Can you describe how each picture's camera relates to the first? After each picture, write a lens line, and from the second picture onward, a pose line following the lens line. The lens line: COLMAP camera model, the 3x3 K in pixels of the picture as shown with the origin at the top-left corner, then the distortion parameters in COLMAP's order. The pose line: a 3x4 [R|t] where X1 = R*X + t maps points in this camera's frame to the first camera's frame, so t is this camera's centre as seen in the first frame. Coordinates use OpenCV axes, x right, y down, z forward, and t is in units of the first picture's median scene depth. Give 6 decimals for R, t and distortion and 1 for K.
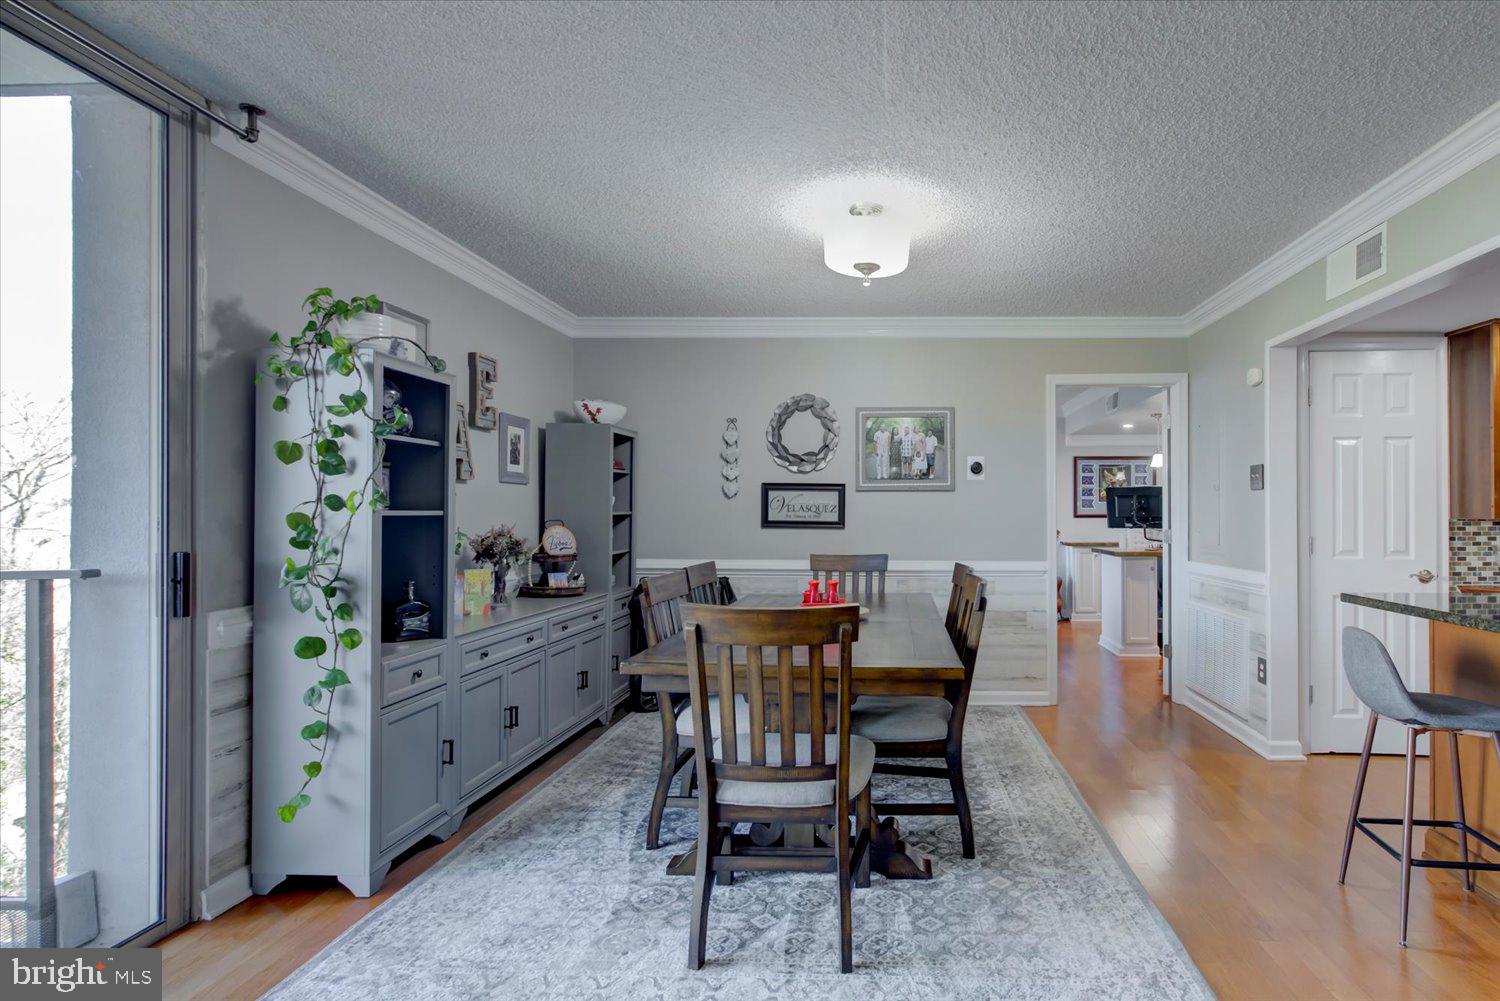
lens RADIAL K [[772.5, 0, 872.0], [0, 772.5, 507.8], [0, 0, 1]] dist [-0.007926, 0.001286]
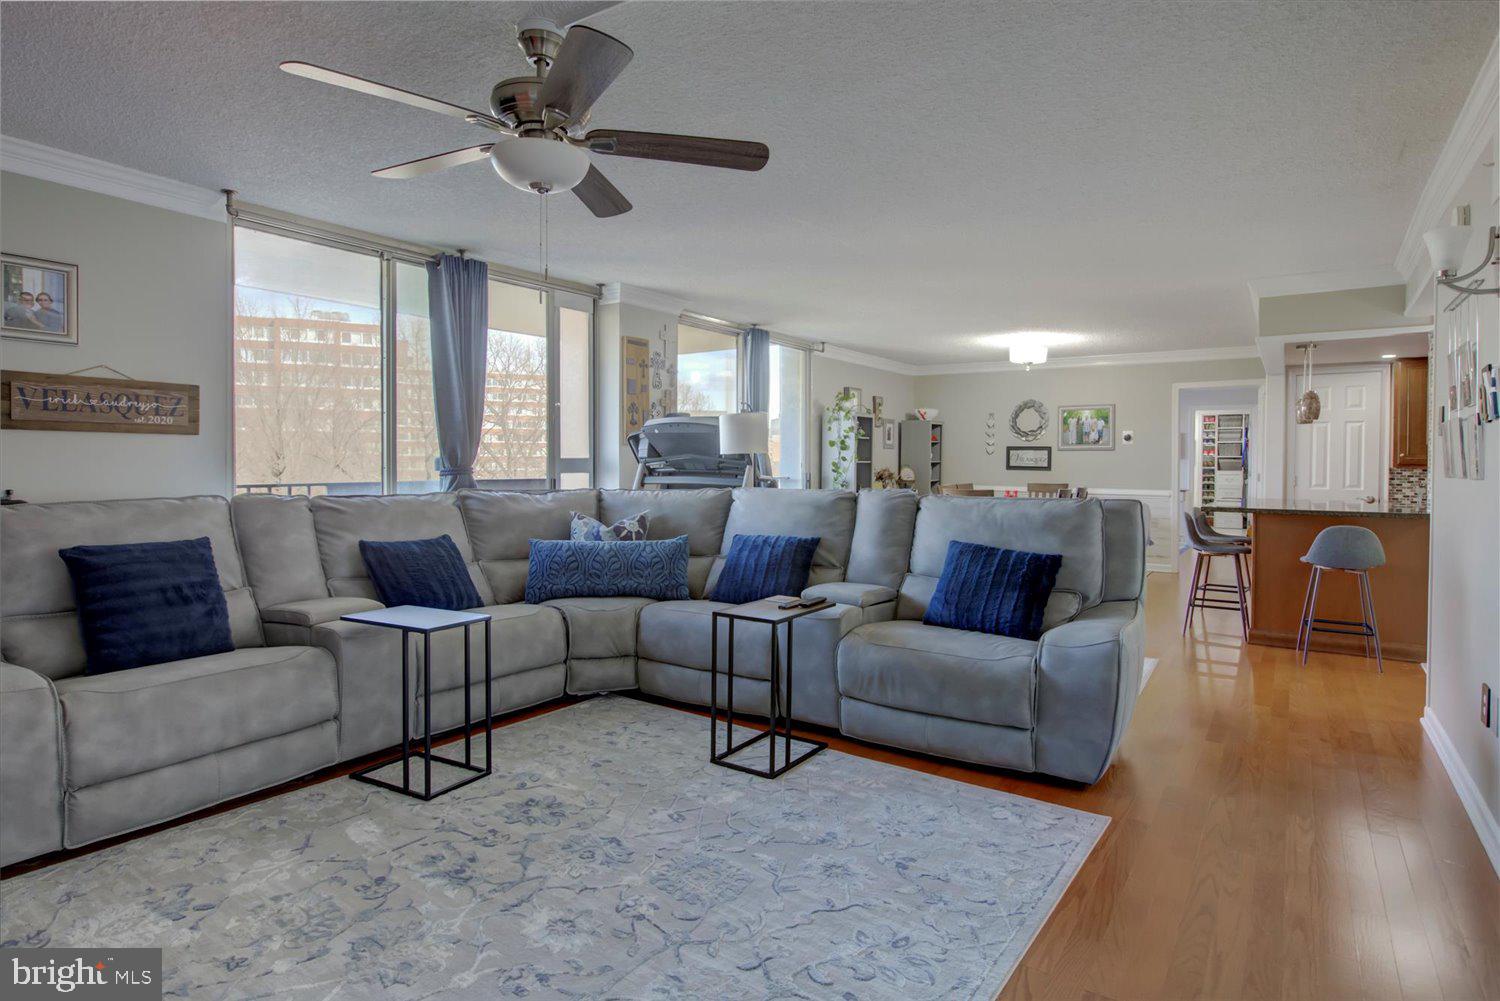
lens RADIAL K [[848.4, 0, 734.0], [0, 848.4, 473.4], [0, 0, 1]] dist [-0.004751, 0.000502]
pose [[0.838218, 0.012208, -0.545199, 0.481112], [0.000762, 0.999722, 0.023558, -0.016599], [0.545335, -0.020162, 0.837976, -1.249759]]
